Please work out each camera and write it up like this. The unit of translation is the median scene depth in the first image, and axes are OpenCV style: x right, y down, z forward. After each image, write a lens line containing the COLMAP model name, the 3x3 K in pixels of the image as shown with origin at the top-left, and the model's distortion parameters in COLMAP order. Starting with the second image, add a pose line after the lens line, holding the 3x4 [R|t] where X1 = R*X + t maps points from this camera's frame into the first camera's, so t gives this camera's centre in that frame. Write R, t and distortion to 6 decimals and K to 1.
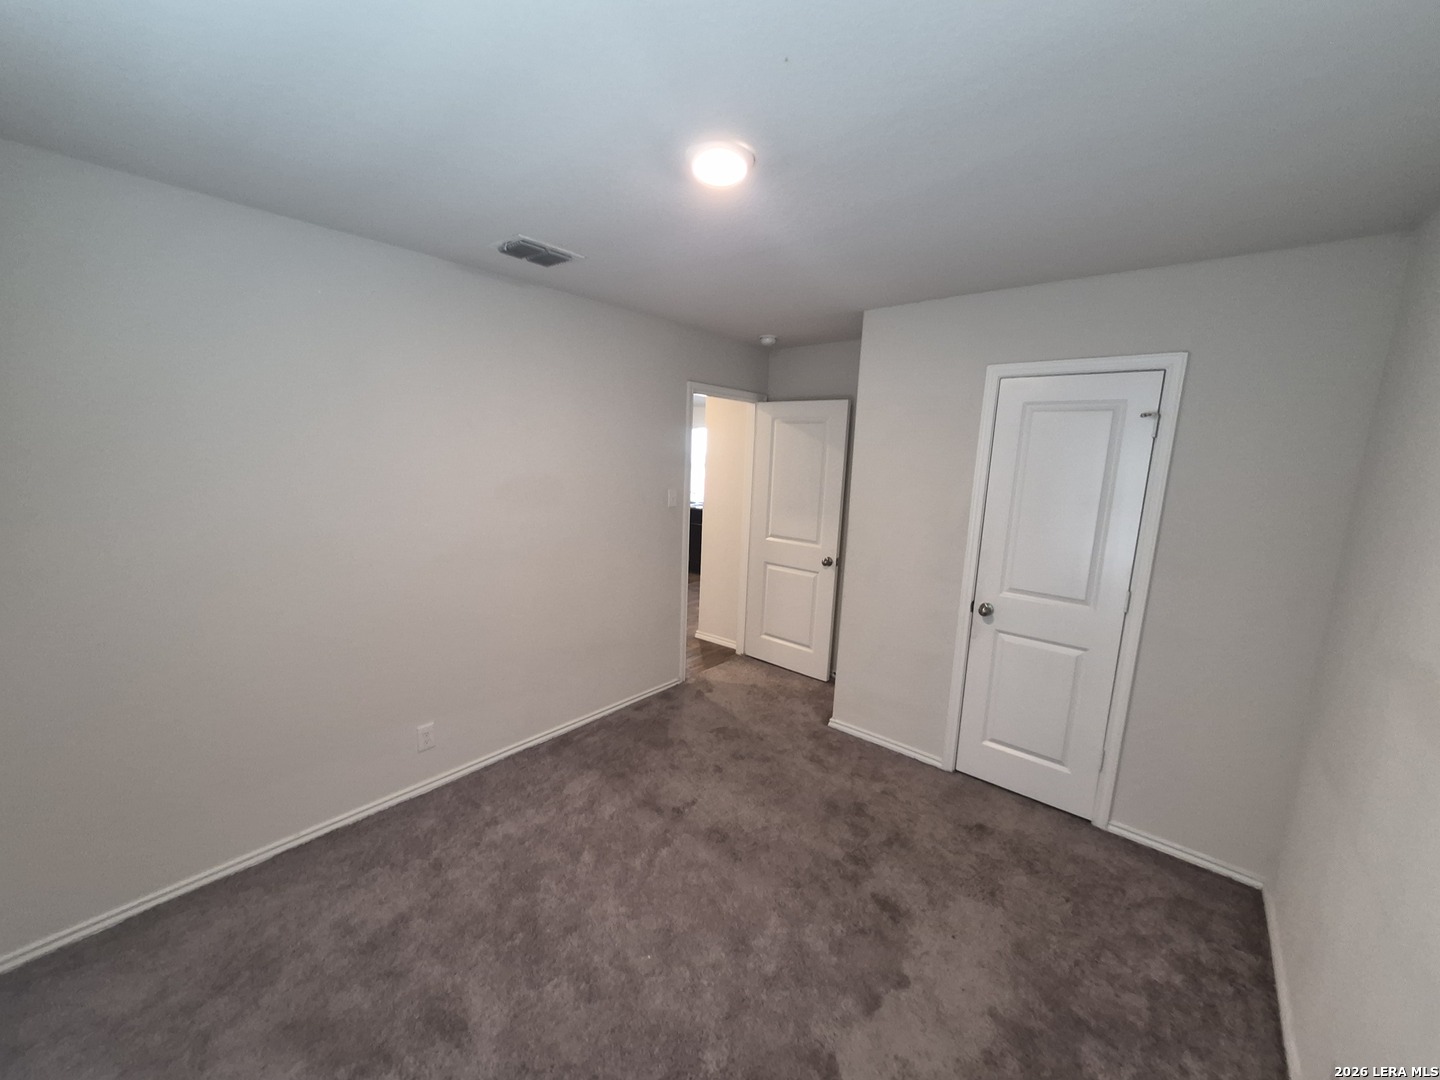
lens RADIAL K [[568.4, 0, 708.3], [0, 568.4, 544.7], [0, 0, 1]] dist [0.005943, -0.000925]
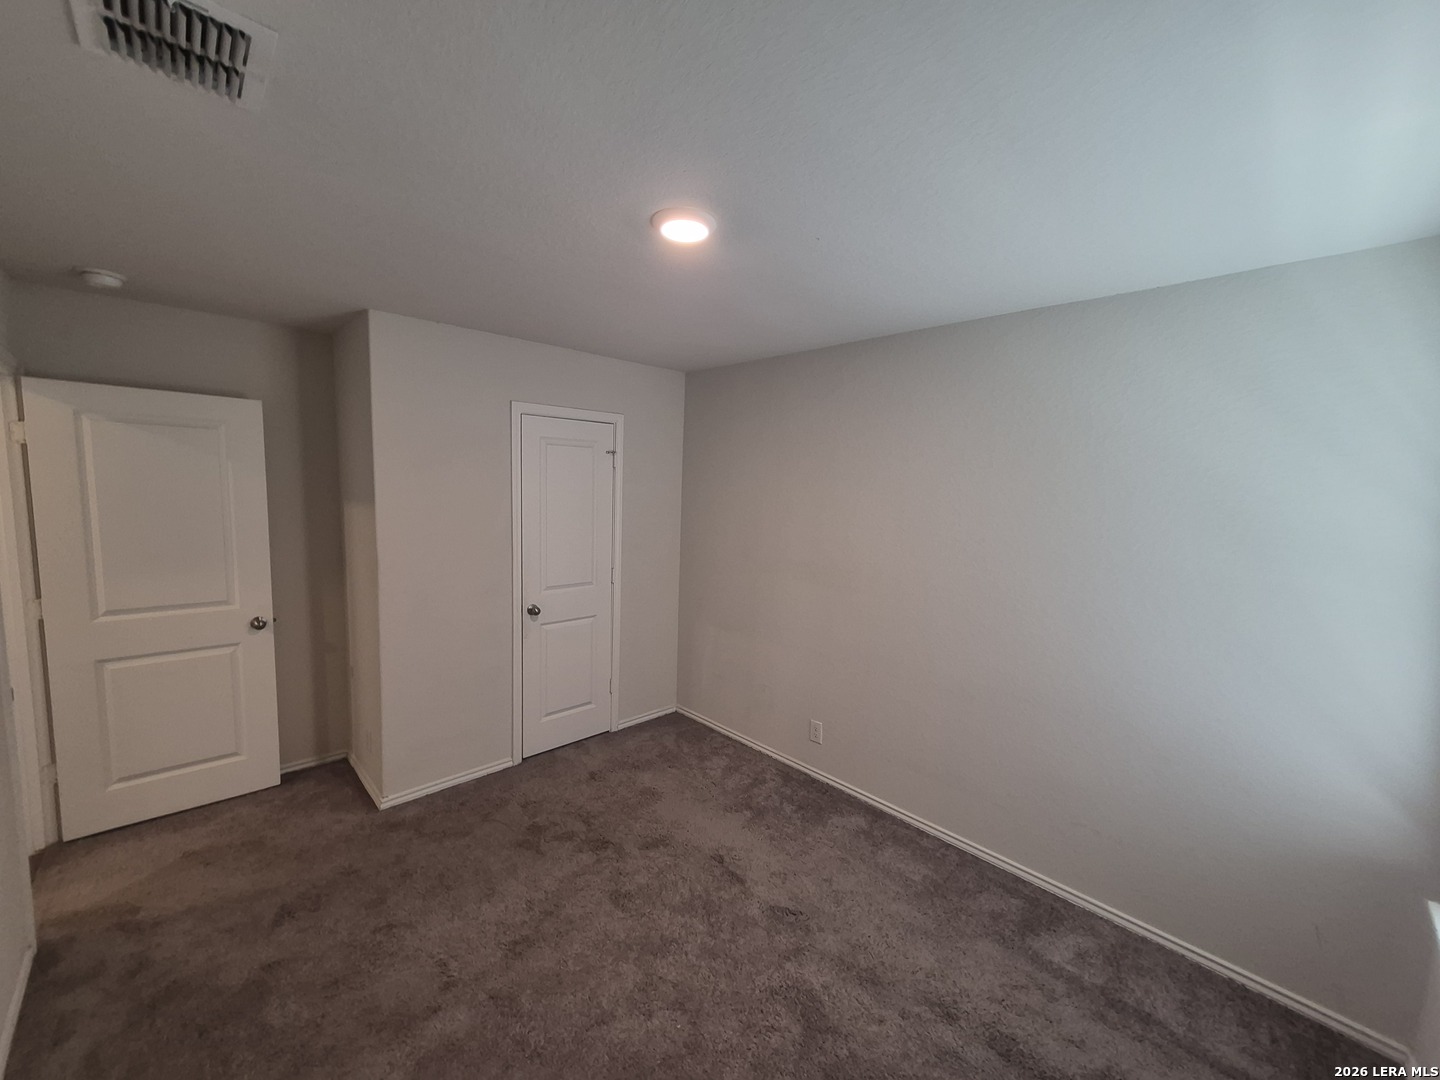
lens RADIAL K [[568.4, 0, 708.3], [0, 568.4, 544.7], [0, 0, 1]] dist [0.005943, -0.000925]
pose [[0.099664, -0.141394, 0.984924, -0.605648], [0.134165, 0.982722, 0.127502, -0.118616], [-0.985934, 0.119435, 0.116913, 0.488506]]
